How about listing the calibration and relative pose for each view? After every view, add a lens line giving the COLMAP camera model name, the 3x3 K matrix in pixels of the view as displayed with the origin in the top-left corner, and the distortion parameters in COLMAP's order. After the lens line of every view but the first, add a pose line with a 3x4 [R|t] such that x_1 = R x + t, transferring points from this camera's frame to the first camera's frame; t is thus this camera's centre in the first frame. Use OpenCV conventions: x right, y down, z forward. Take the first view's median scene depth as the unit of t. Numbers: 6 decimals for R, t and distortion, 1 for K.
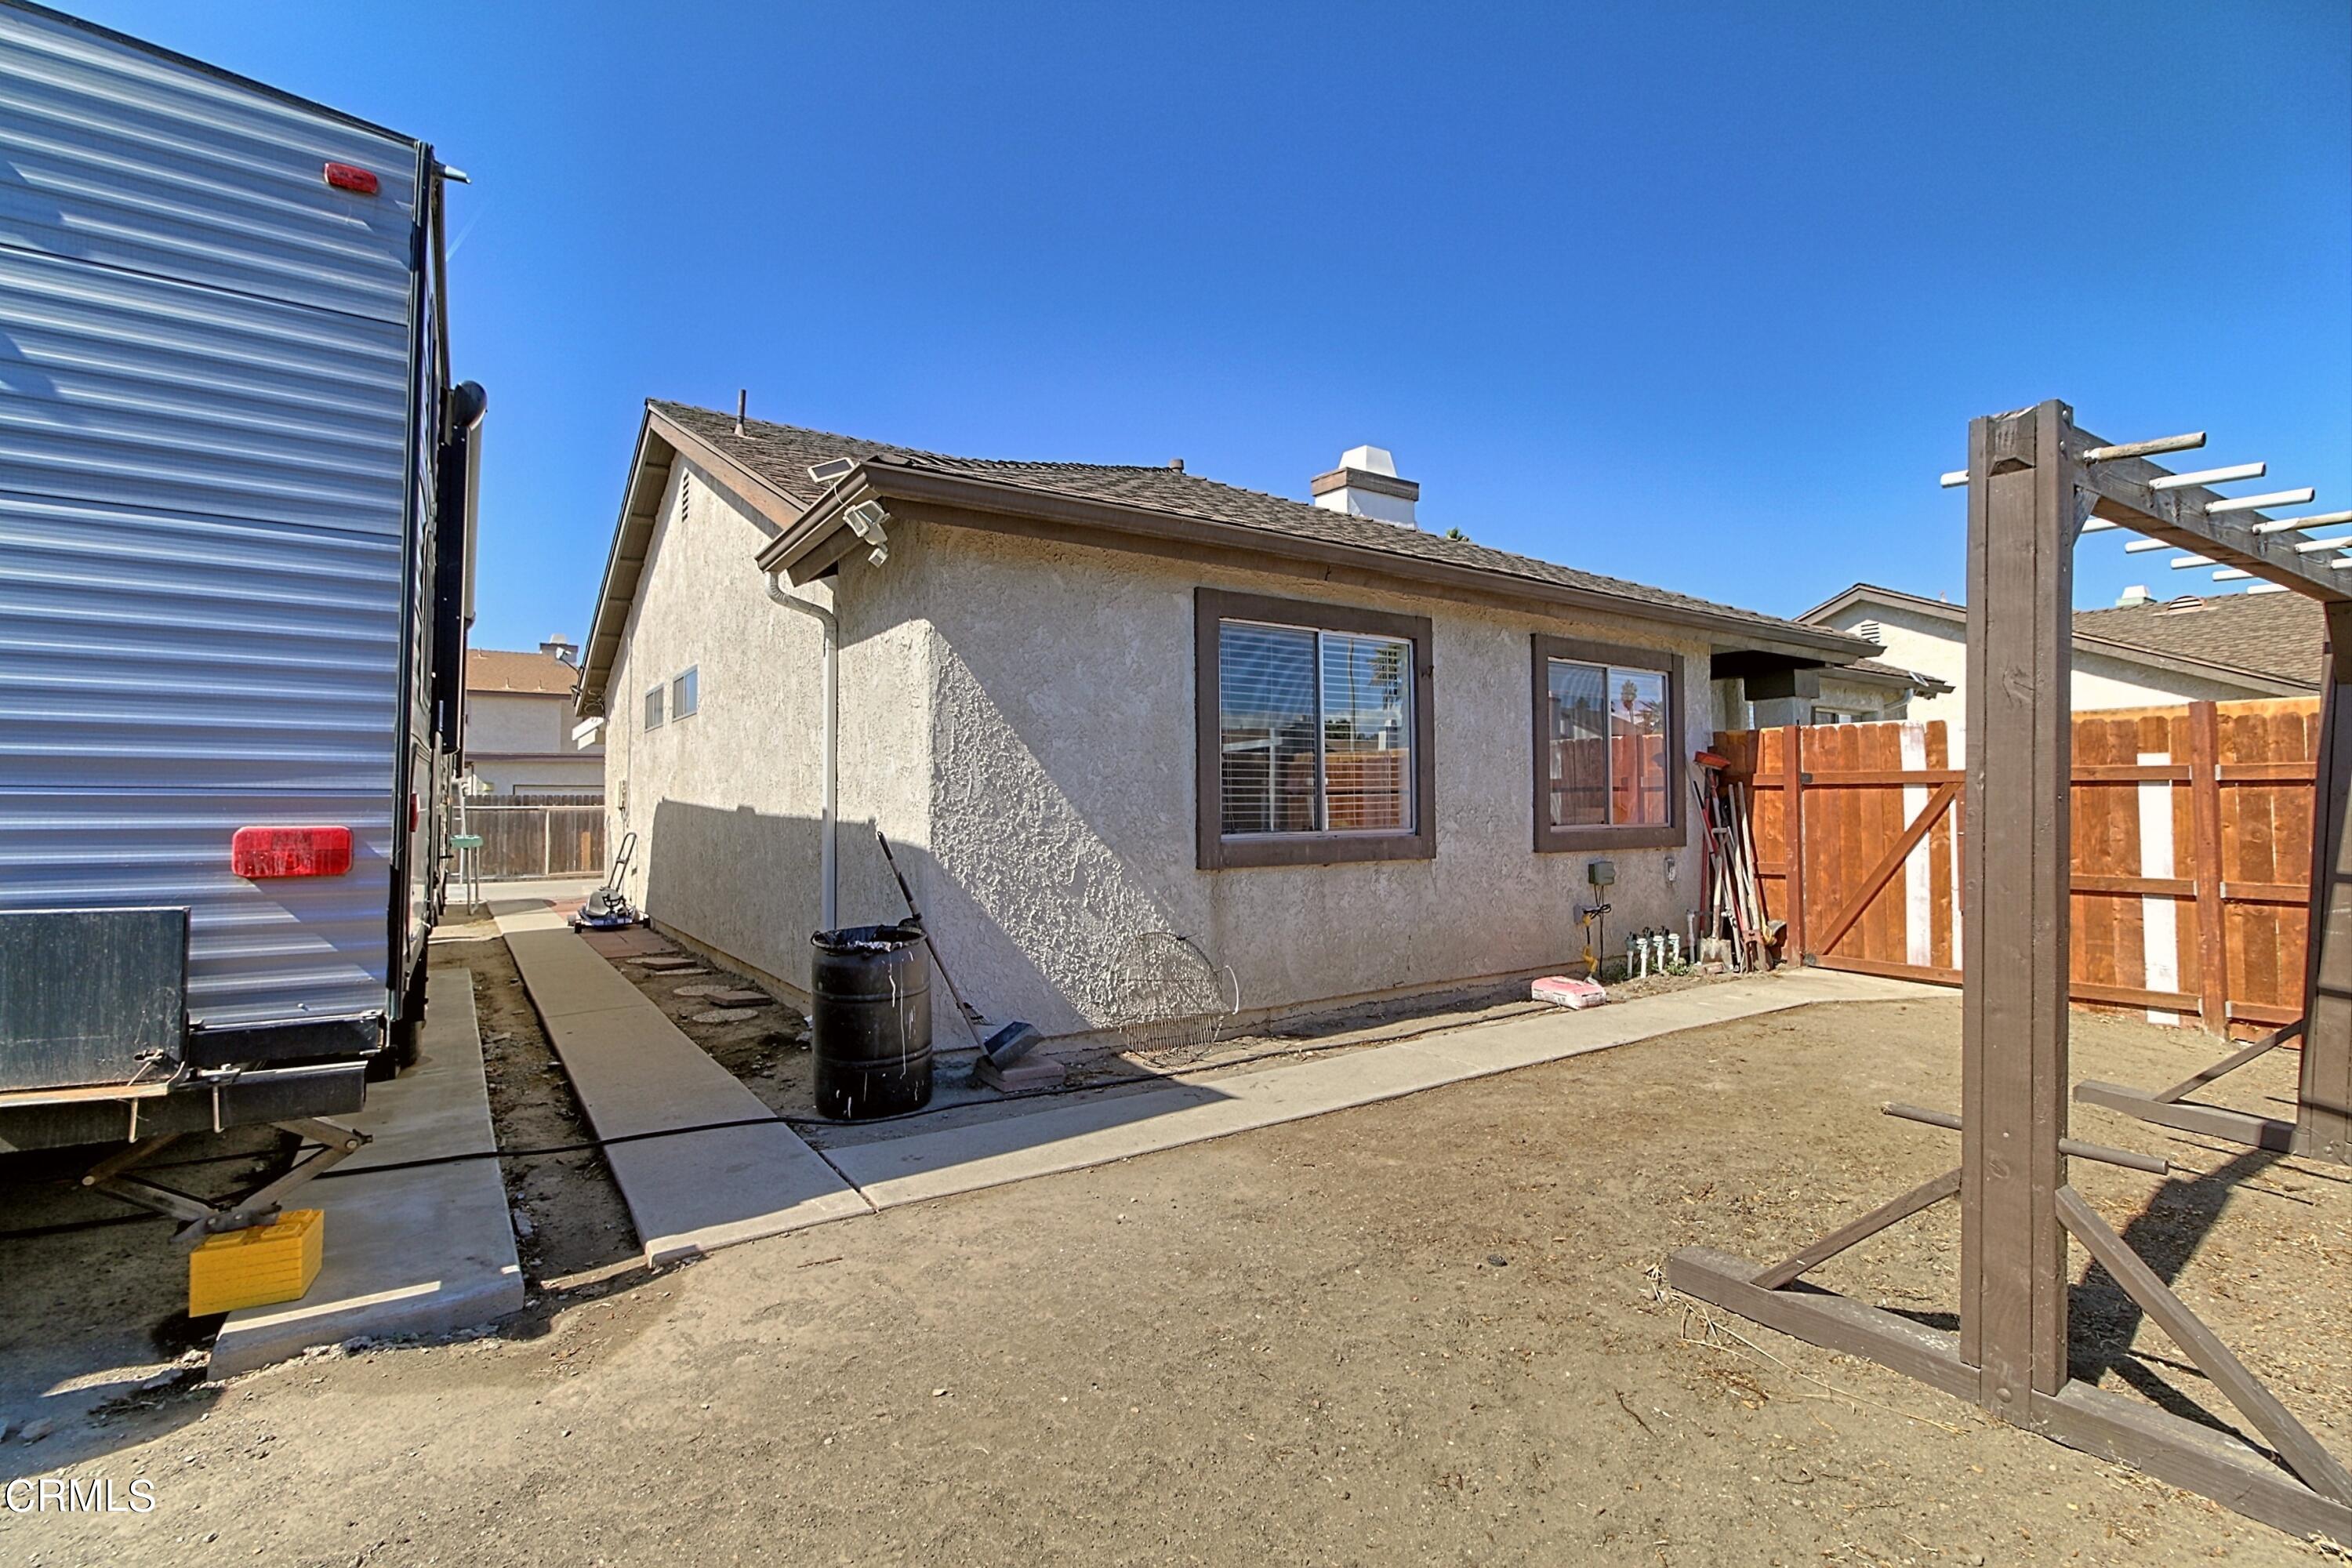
lens RADIAL K [[1086.4, 0, 1182.9], [0, 1086.4, 784.6], [0, 0, 1]] dist [-0.005188, 0.003036]
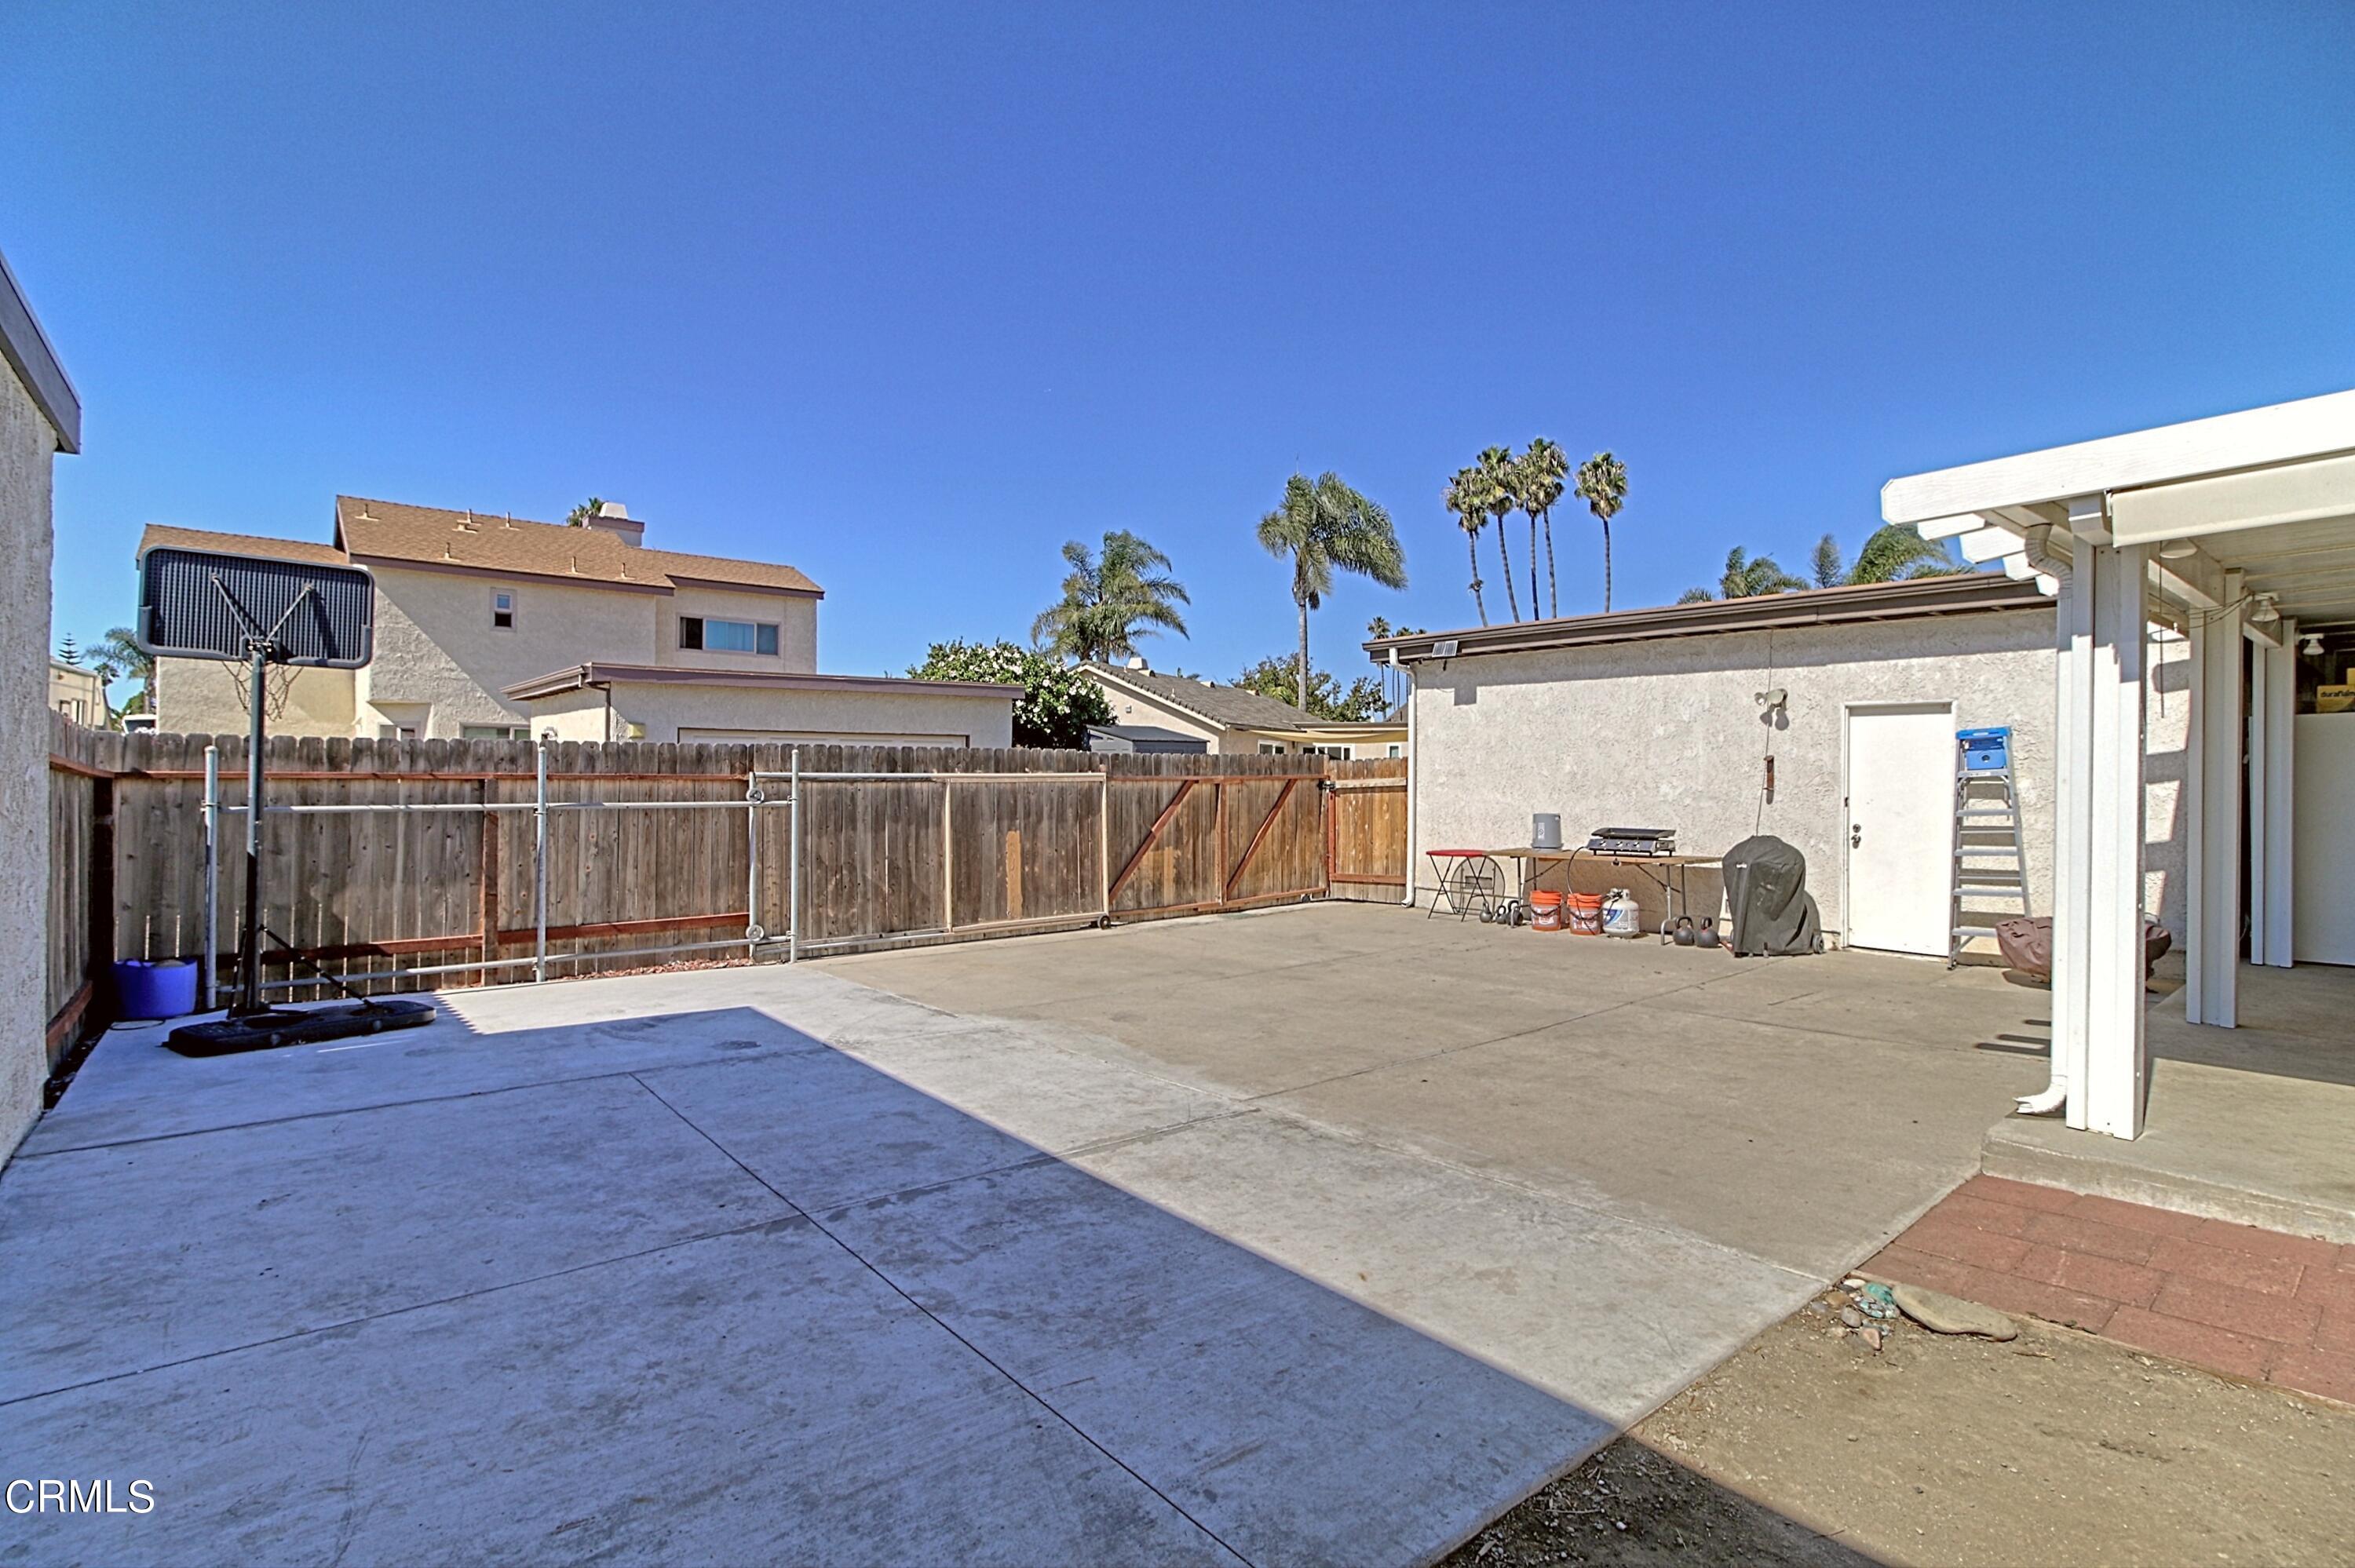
lens RADIAL K [[1087.6, 0, 1179.9], [0, 1087.6, 776.6], [0, 0, 1]] dist [-0.005188, 0.003036]
pose [[0.996954, 0.006729, 0.077695, -0.520782], [-0.009596, 0.999284, 0.036595, 0.003943], [-0.077393, -0.037229, 0.996305, 0.551645]]
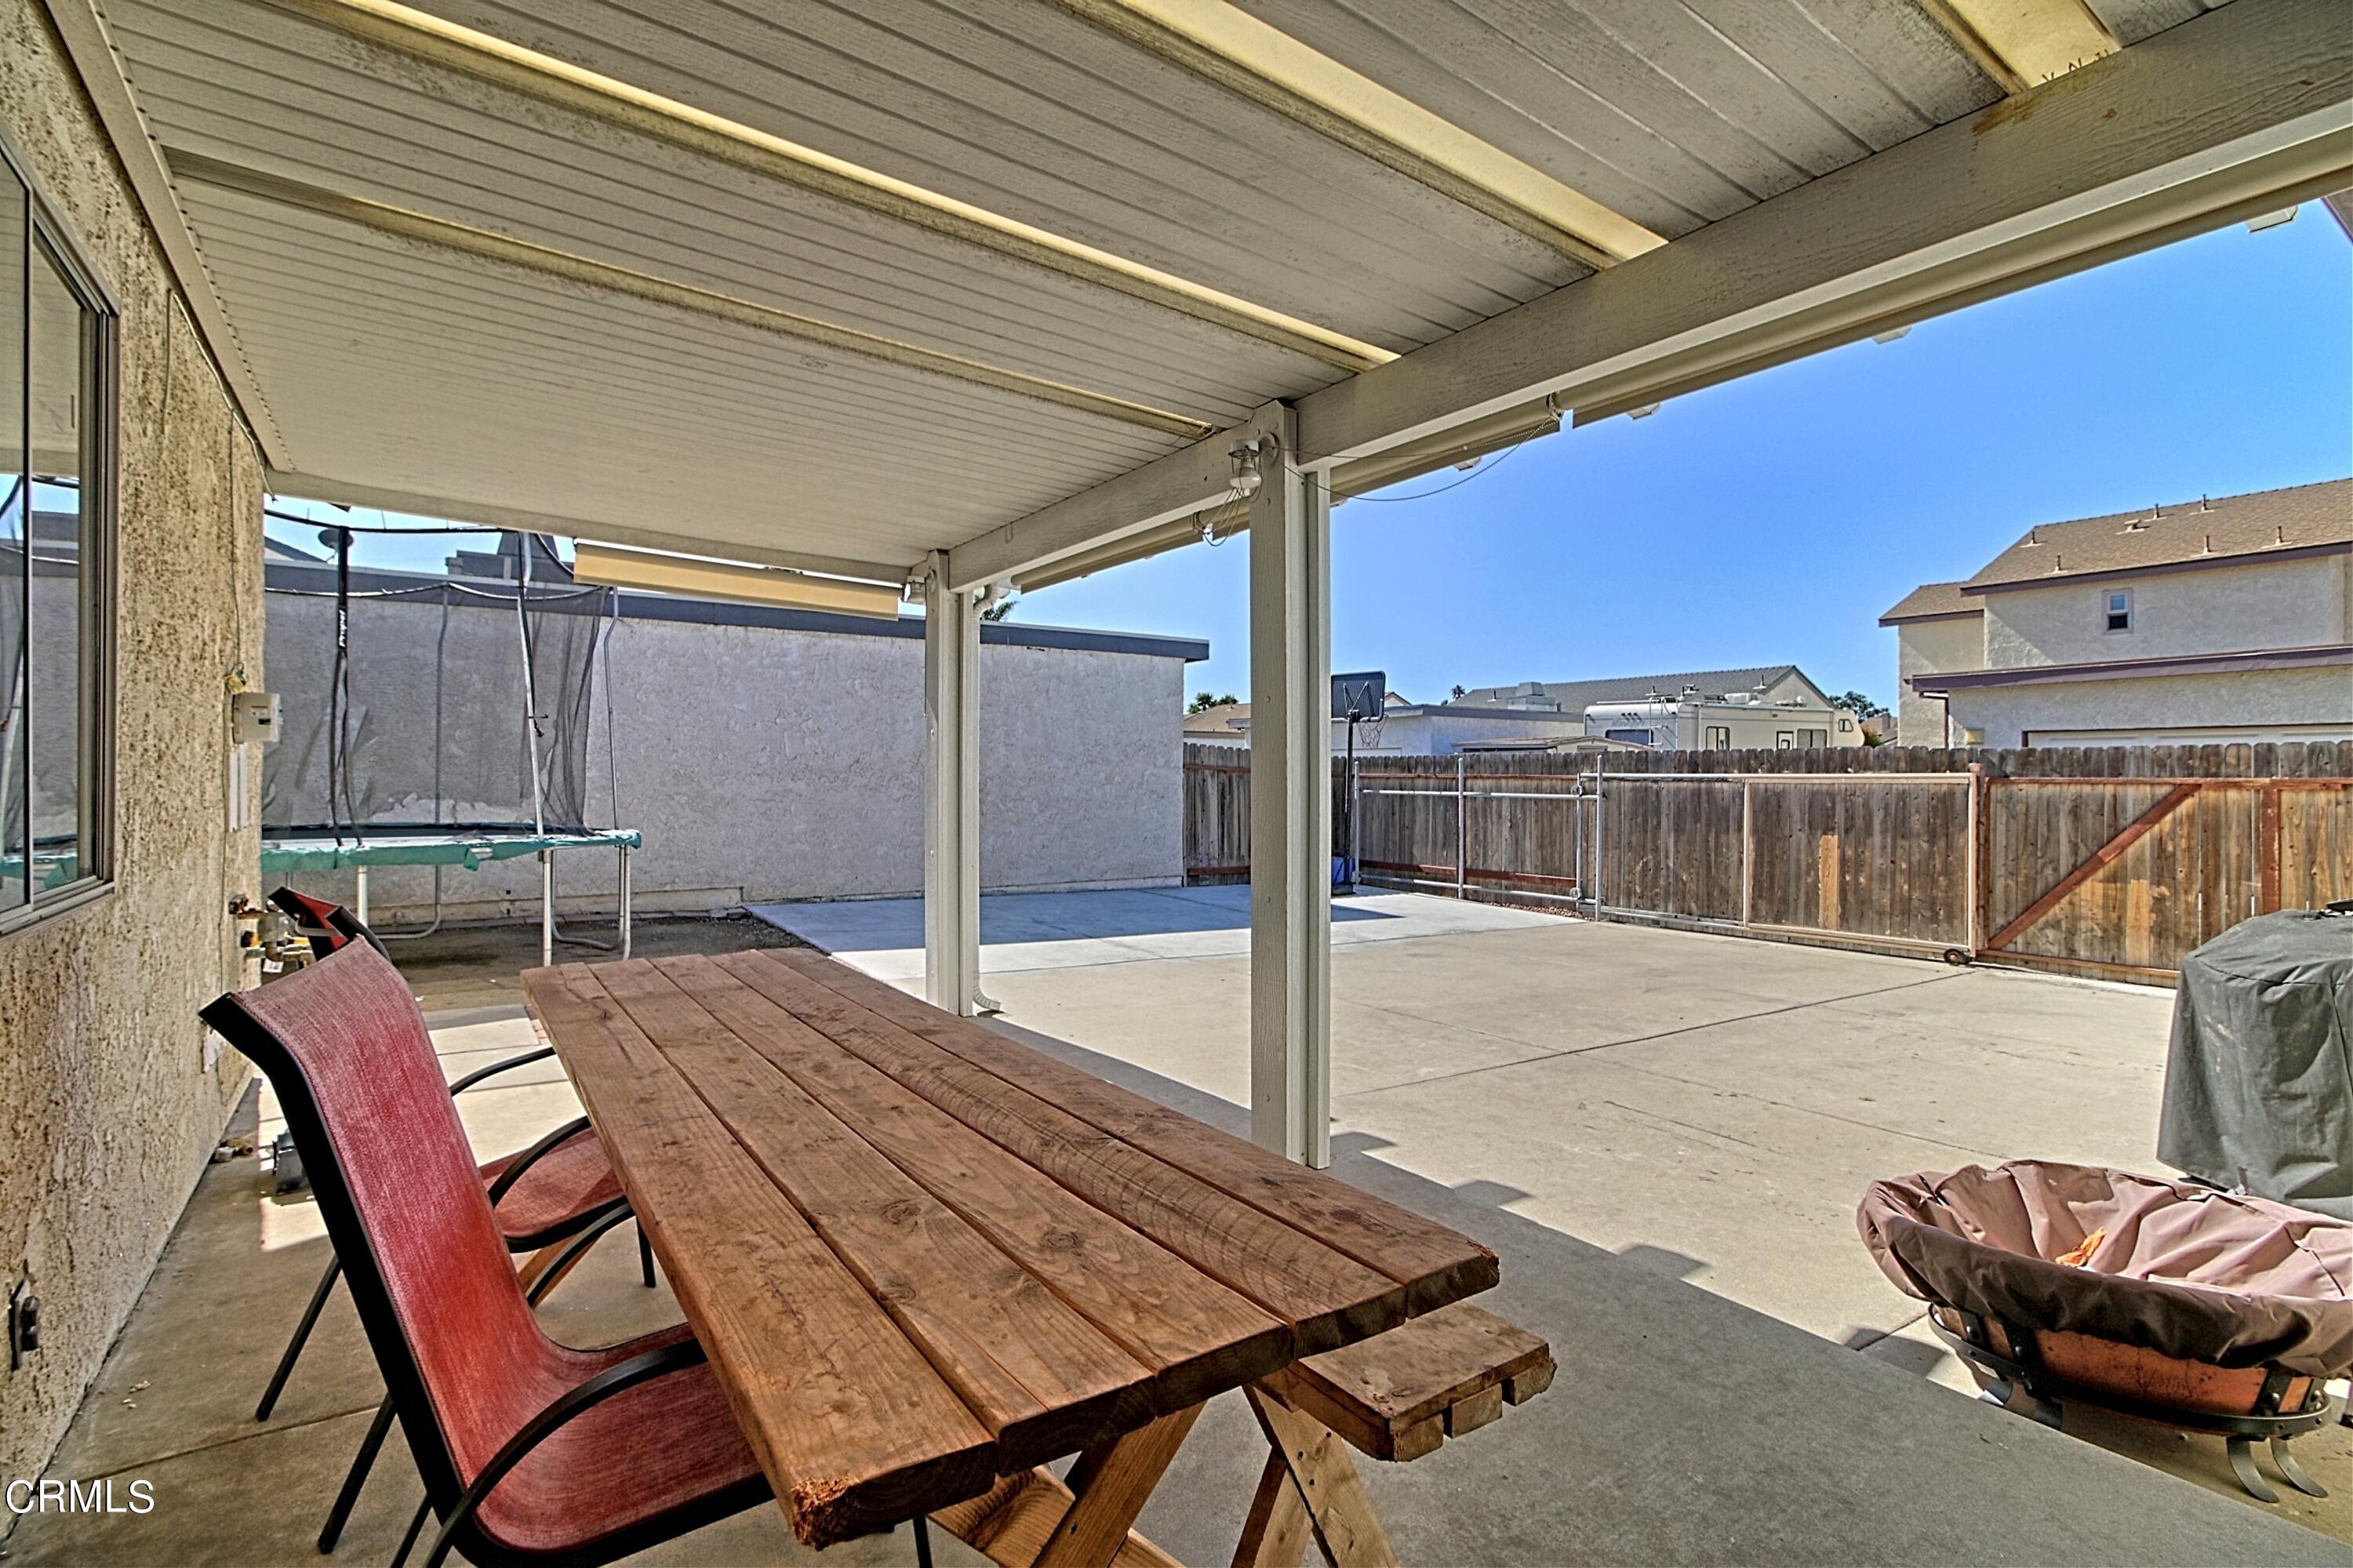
lens RADIAL K [[1086.9, 0, 1177.0], [0, 1086.9, 780.0], [0, 0, 1]] dist [-0.005188, 0.003036]
pose [[0.018990, 0.005318, -0.999806, -0.133816], [0.027734, 0.999598, 0.005844, 0.012642], [0.999435, -0.027839, 0.018835, 0.745116]]
